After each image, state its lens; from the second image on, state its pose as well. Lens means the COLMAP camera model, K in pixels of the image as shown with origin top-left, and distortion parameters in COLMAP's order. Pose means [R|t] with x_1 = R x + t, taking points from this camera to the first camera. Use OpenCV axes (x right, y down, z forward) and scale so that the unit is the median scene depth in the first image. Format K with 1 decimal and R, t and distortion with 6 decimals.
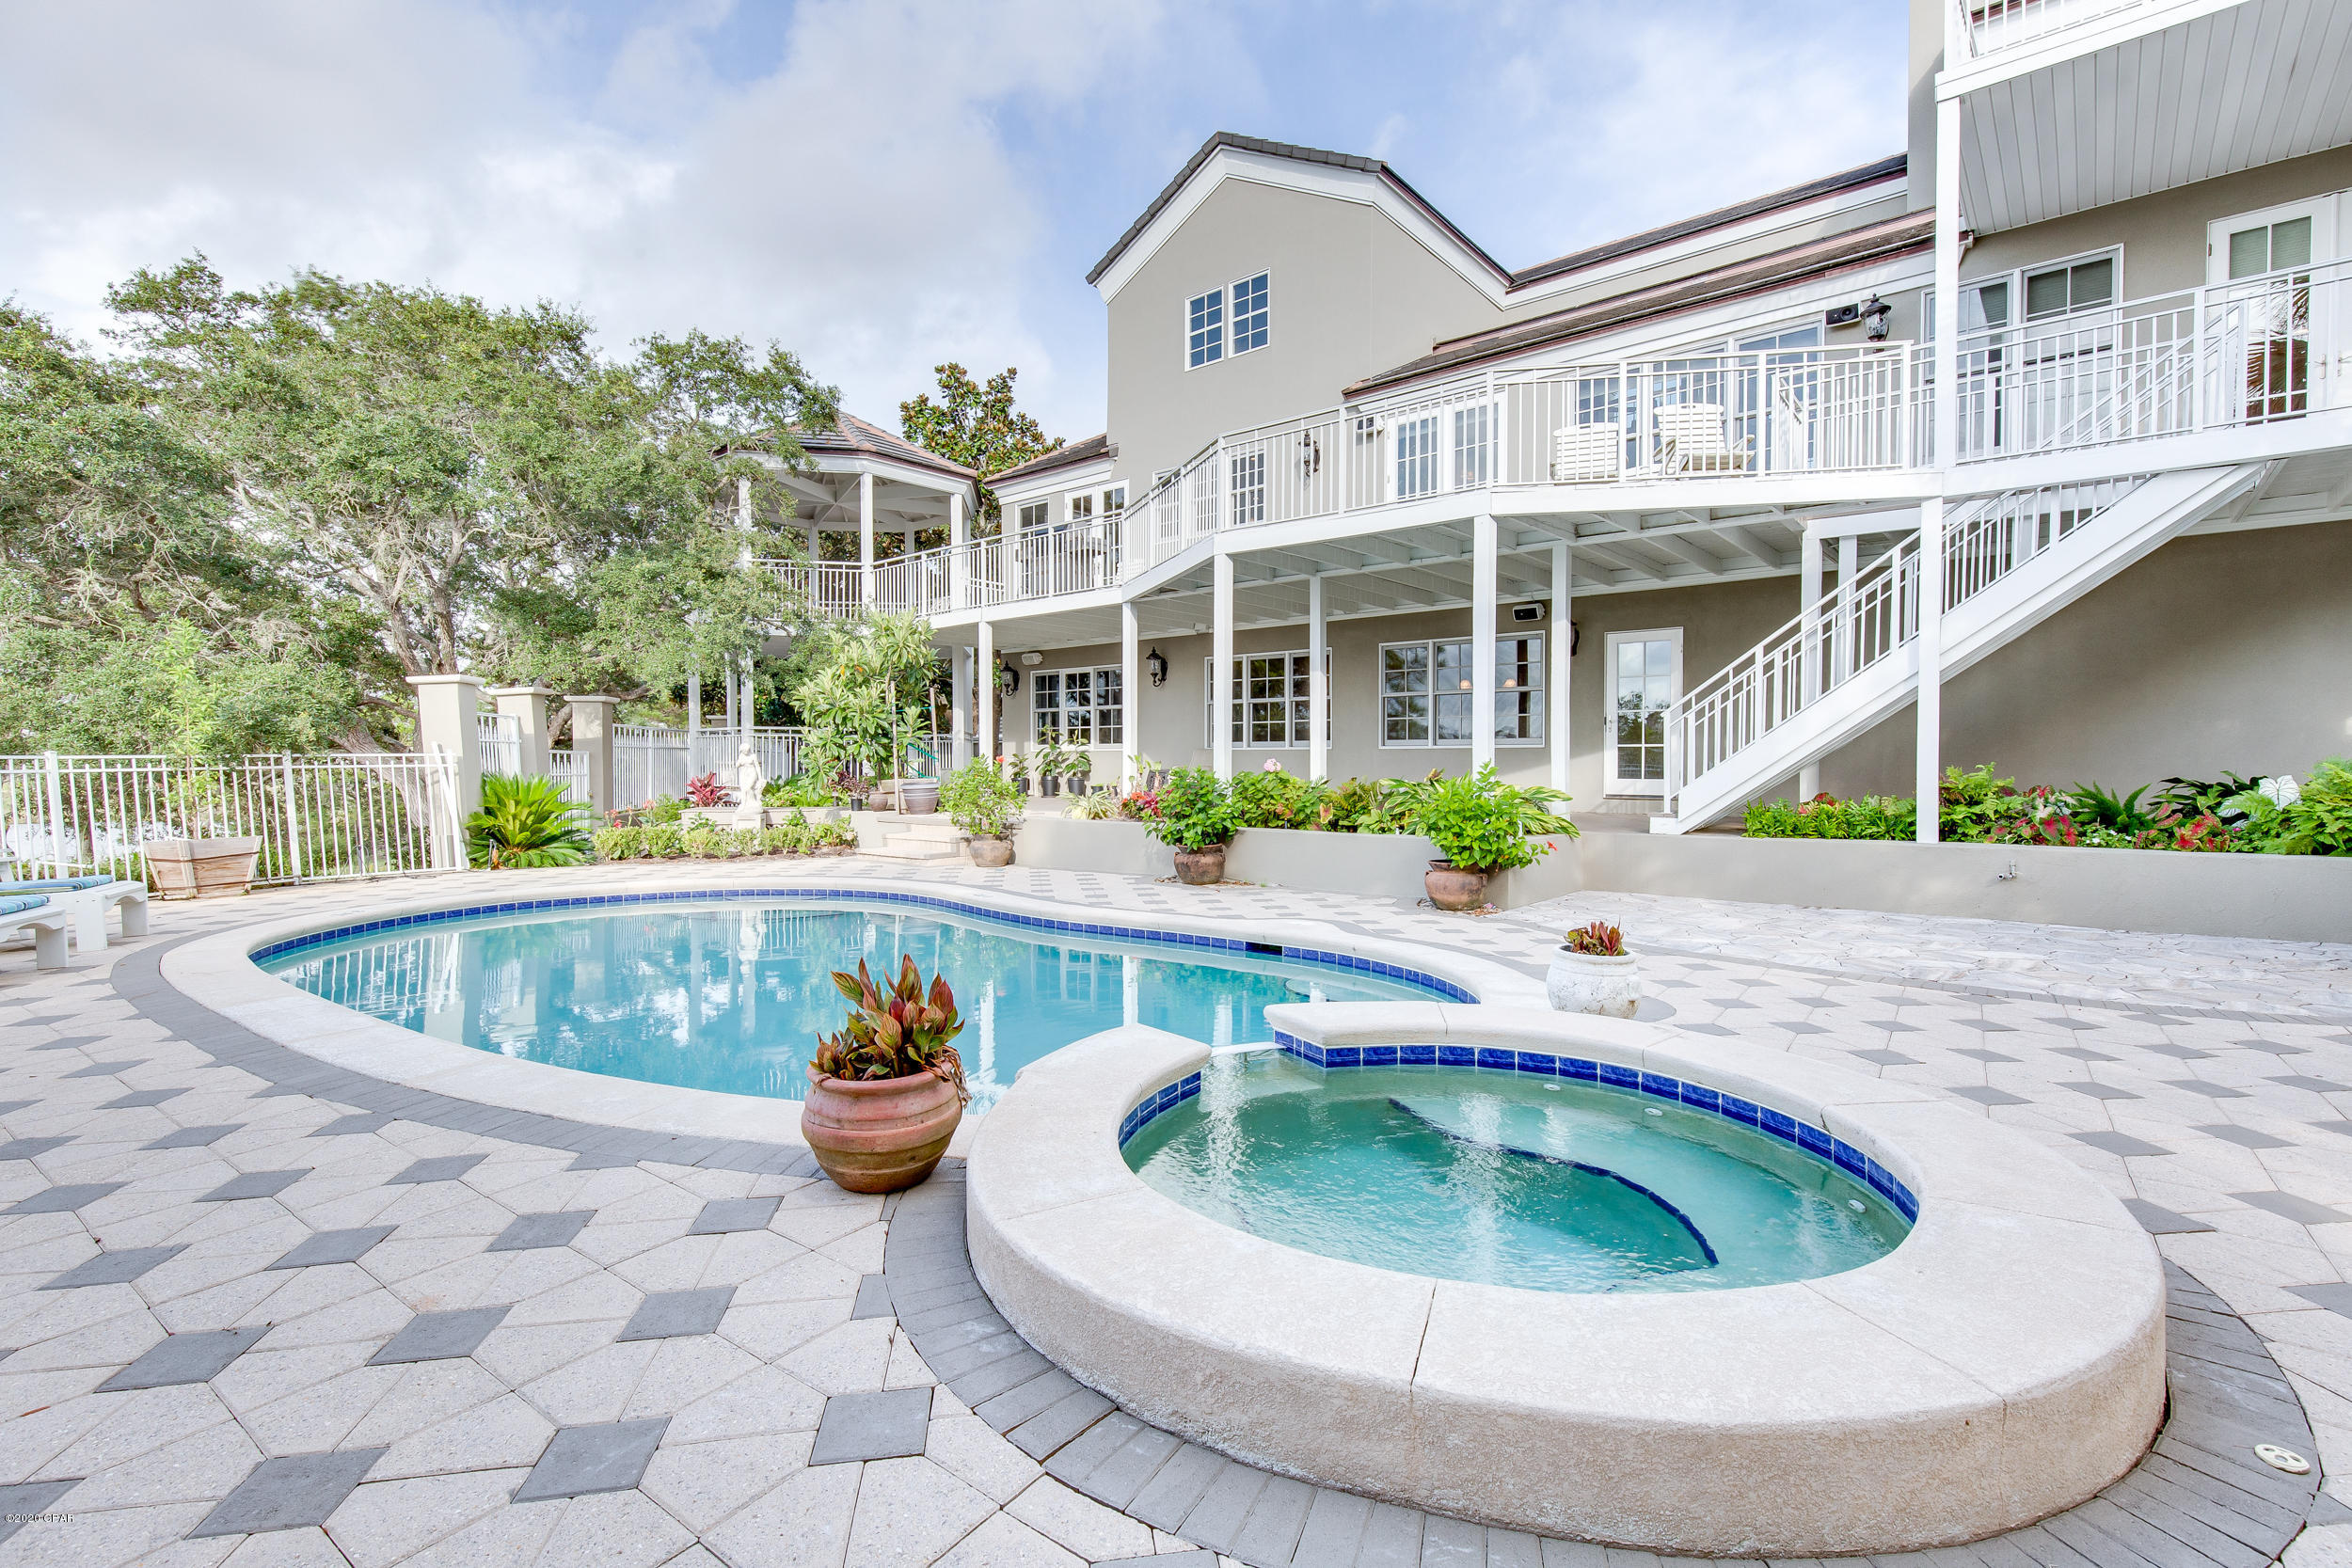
lens RADIAL K [[994.8, 0, 1176.0], [0, 994.8, 784.0], [0, 0, 1]] dist [0.000433, -0.000049]
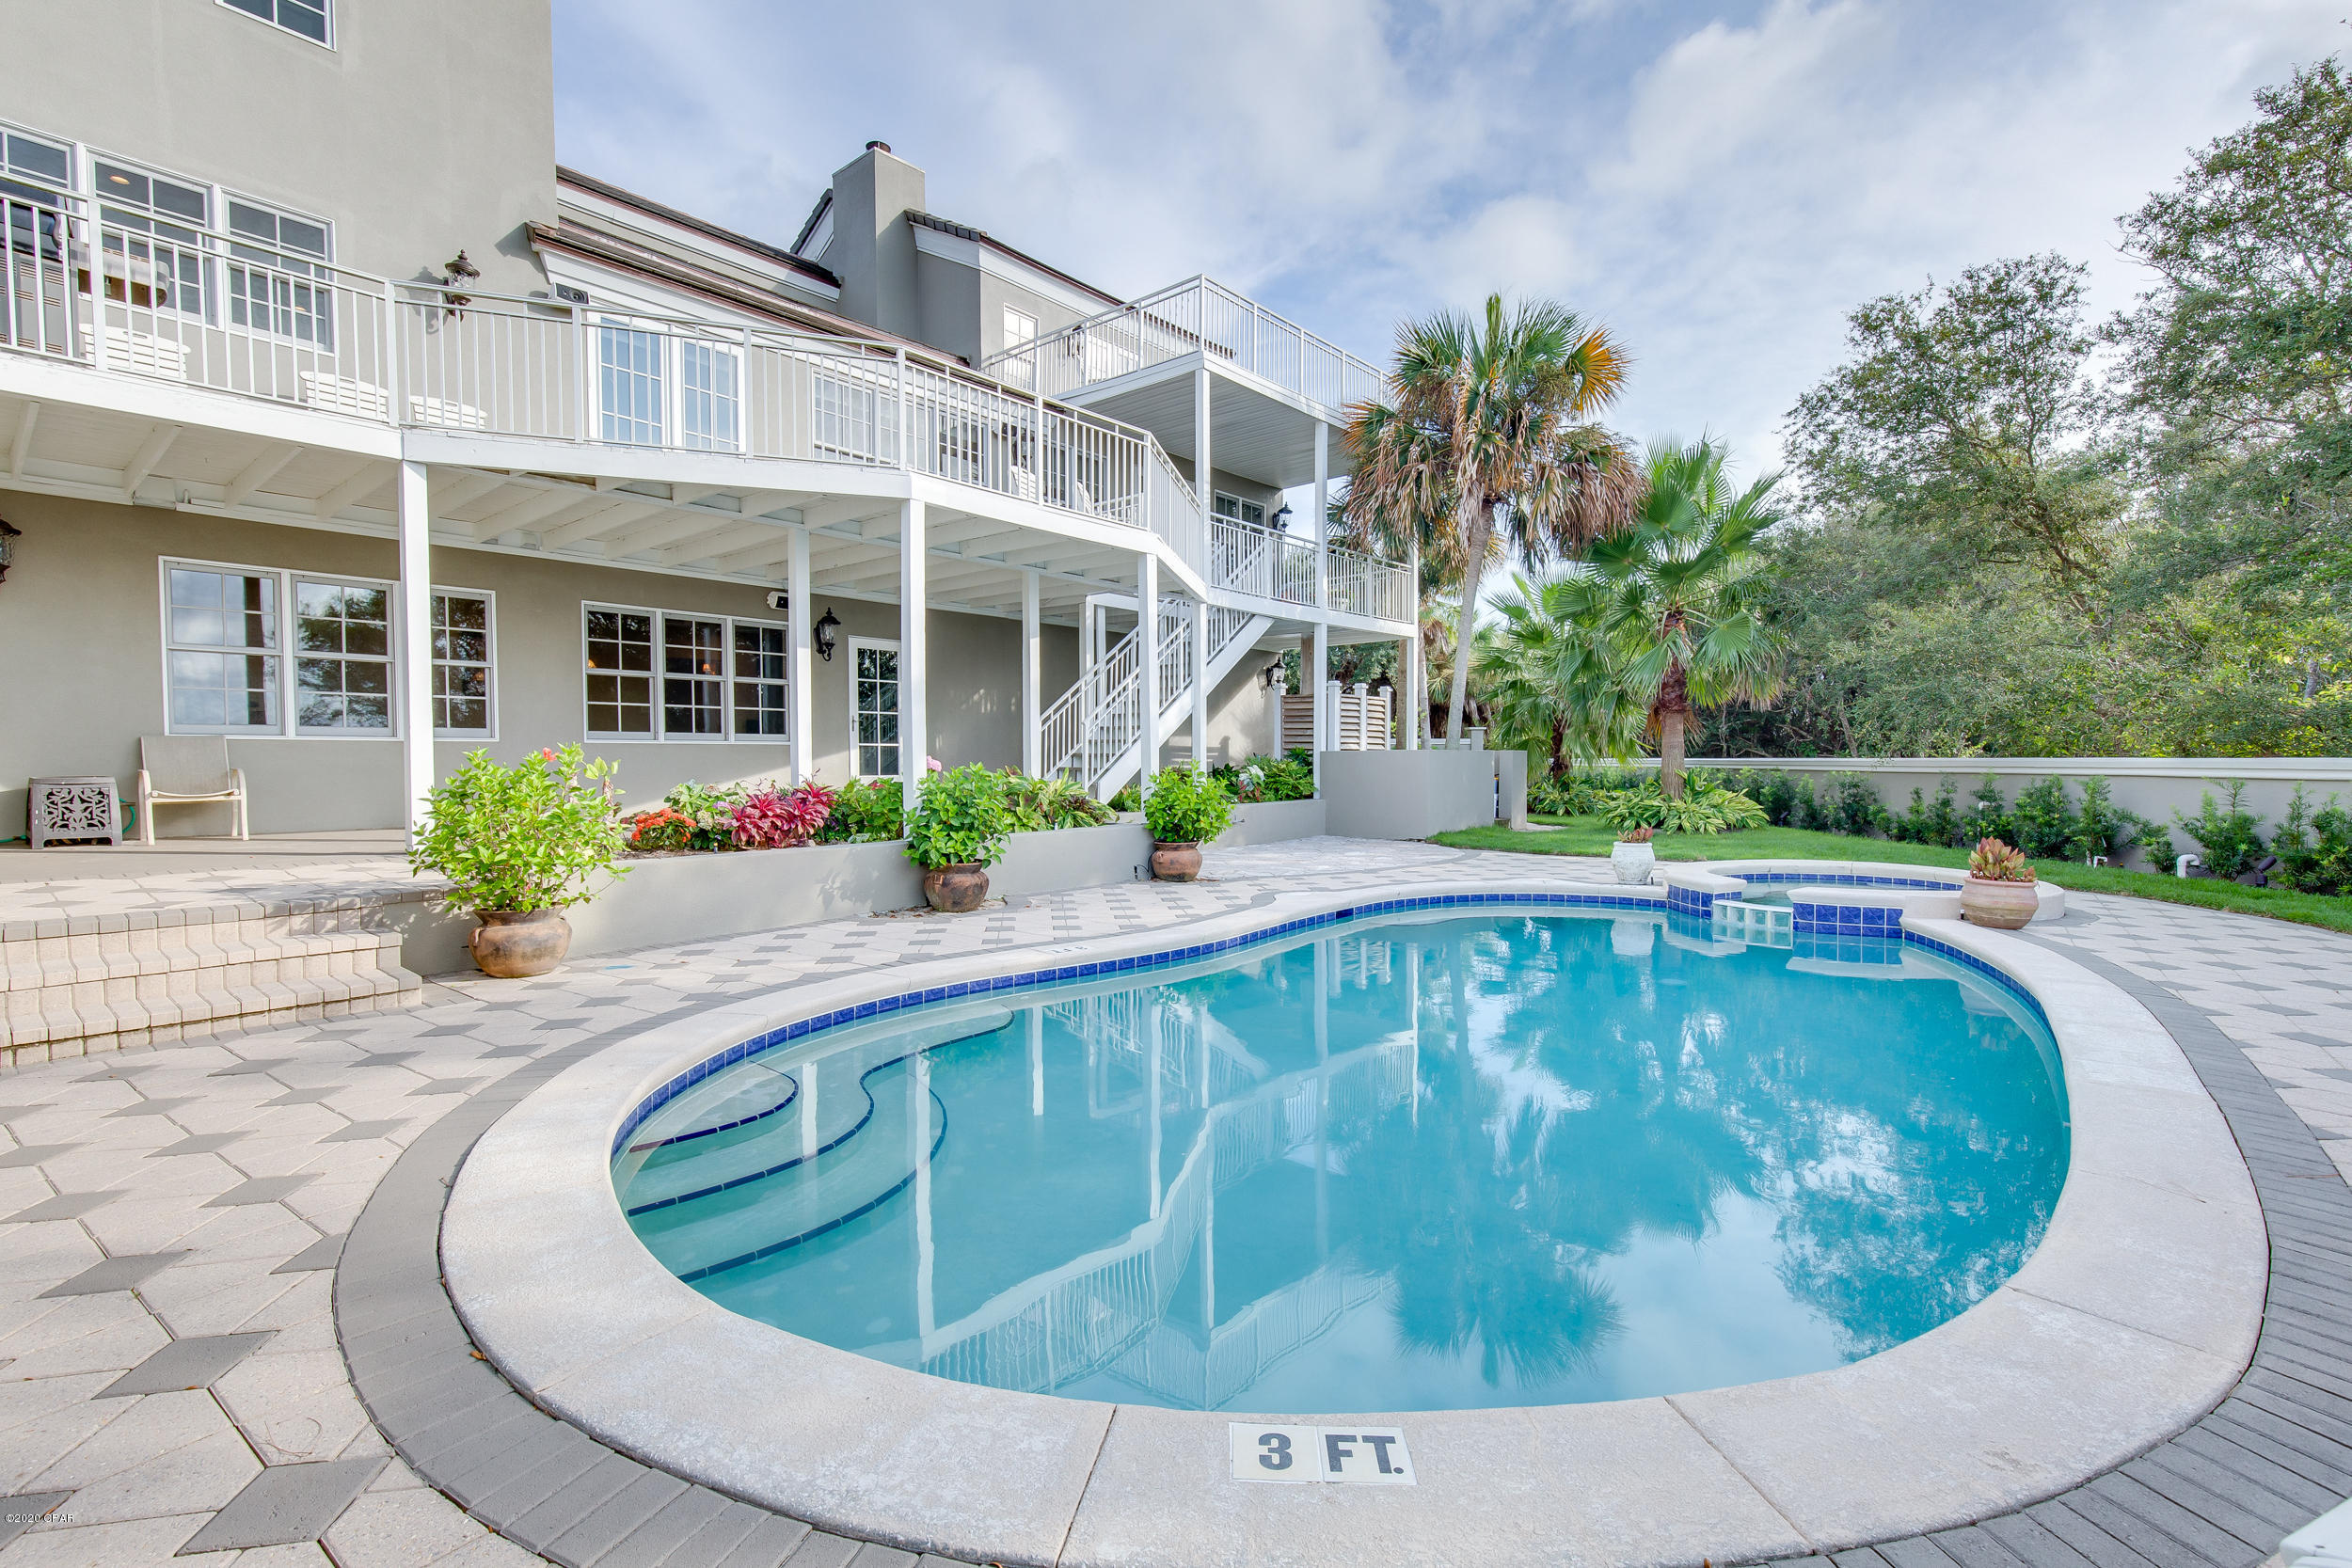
lens RADIAL K [[1030.2, 0, 1208.9], [0, 1030.2, 786.1], [0, 0, 1]] dist [-0.001529, -0.000351]
pose [[-0.015266, -0.028442, 0.999479, -0.881196], [0.018681, 0.999413, 0.028726, -0.026581], [-0.999709, 0.019110, -0.014726, 0.846044]]
